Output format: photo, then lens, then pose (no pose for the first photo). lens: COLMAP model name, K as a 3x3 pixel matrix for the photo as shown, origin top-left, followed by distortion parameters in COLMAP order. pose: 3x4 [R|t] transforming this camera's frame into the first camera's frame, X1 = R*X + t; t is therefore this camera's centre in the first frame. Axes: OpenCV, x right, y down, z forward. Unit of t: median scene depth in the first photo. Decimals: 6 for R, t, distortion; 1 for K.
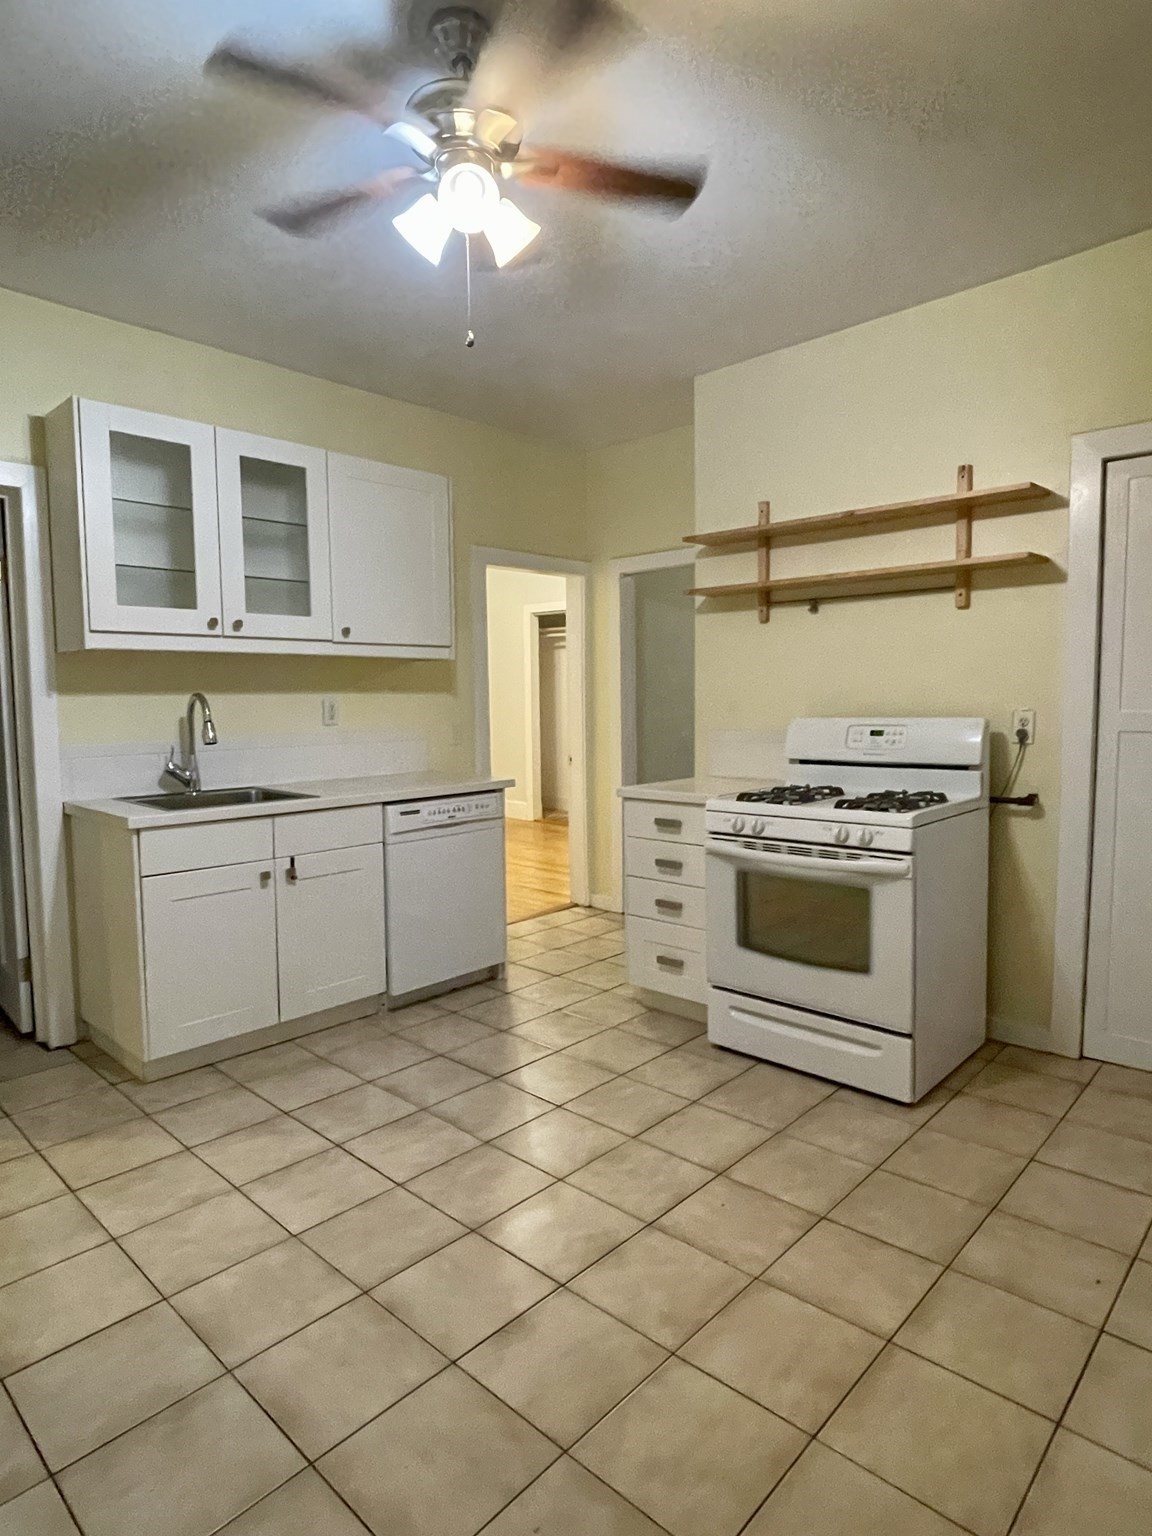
lens RADIAL K [[868.6, 0, 577.6], [0, 868.6, 764.3], [0, 0, 1]] dist [0.002121, -0.000523]
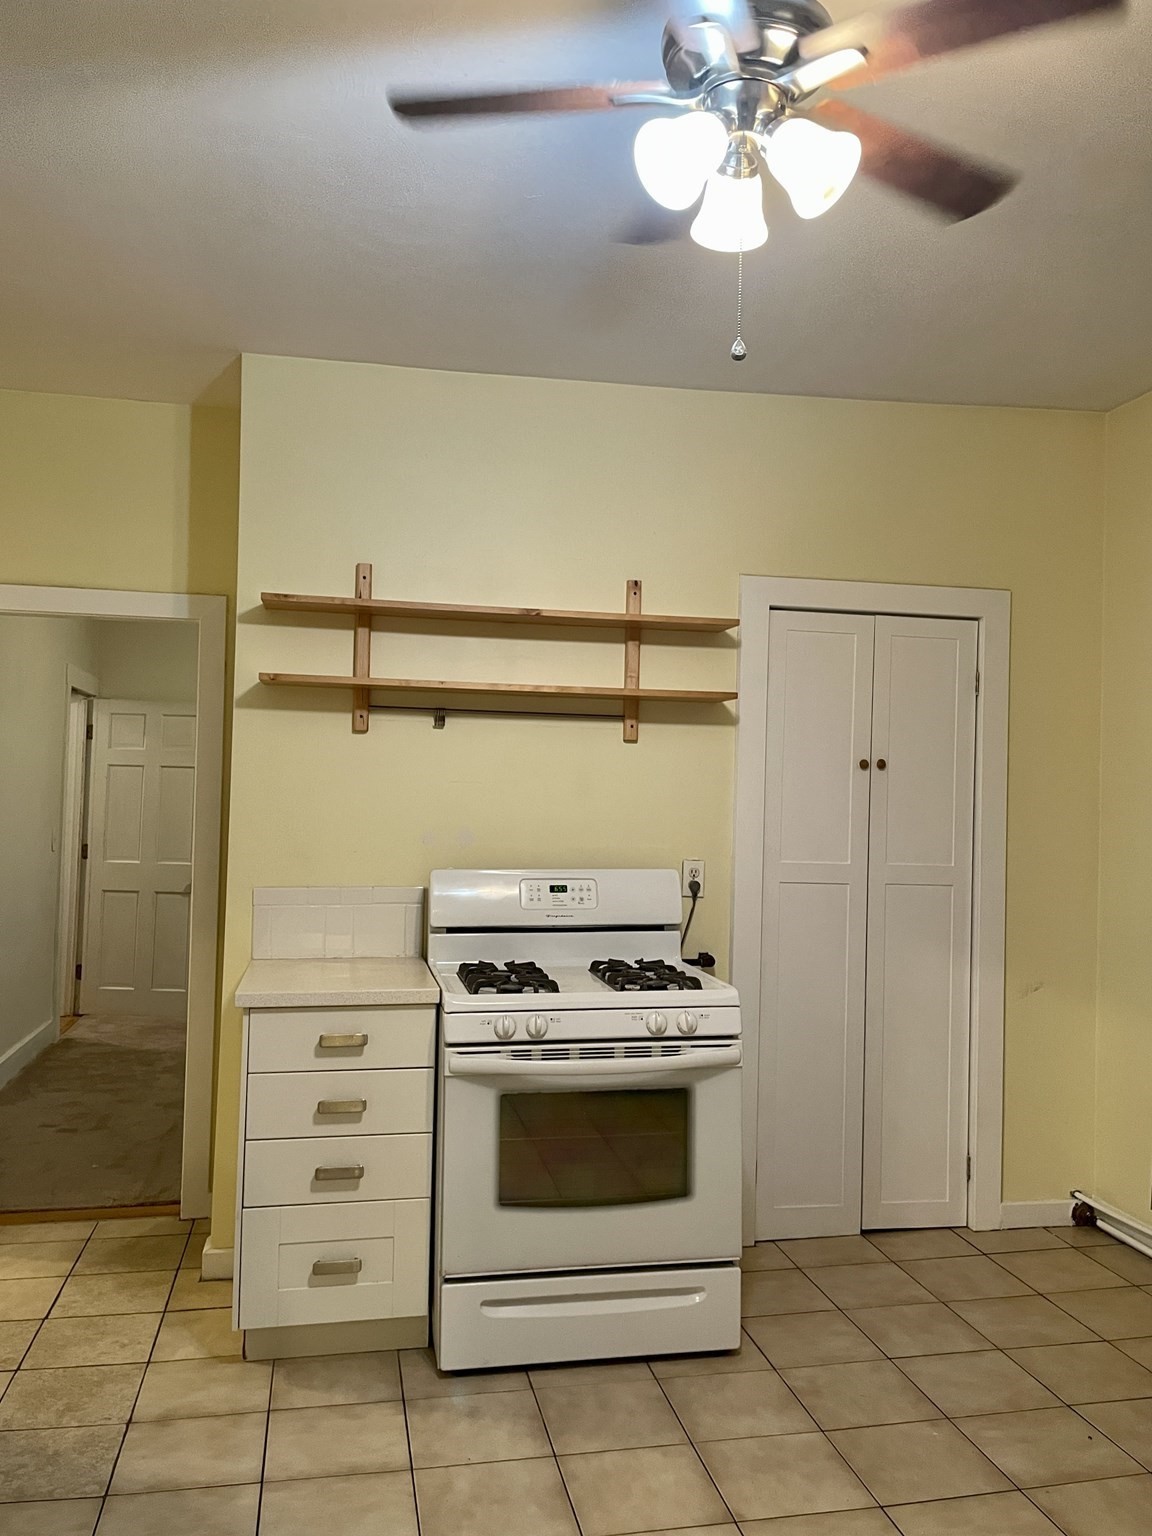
lens RADIAL K [[1270.0, 0, 577.7], [0, 1270.0, 762.5], [0, 0, 1]] dist [0.097229, -0.039714]
pose [[0.585001, 0.044225, 0.809826, -0.633152], [0.038632, 0.995859, -0.082292, -0.058901], [-0.810112, 0.079426, 0.580871, 0.320700]]
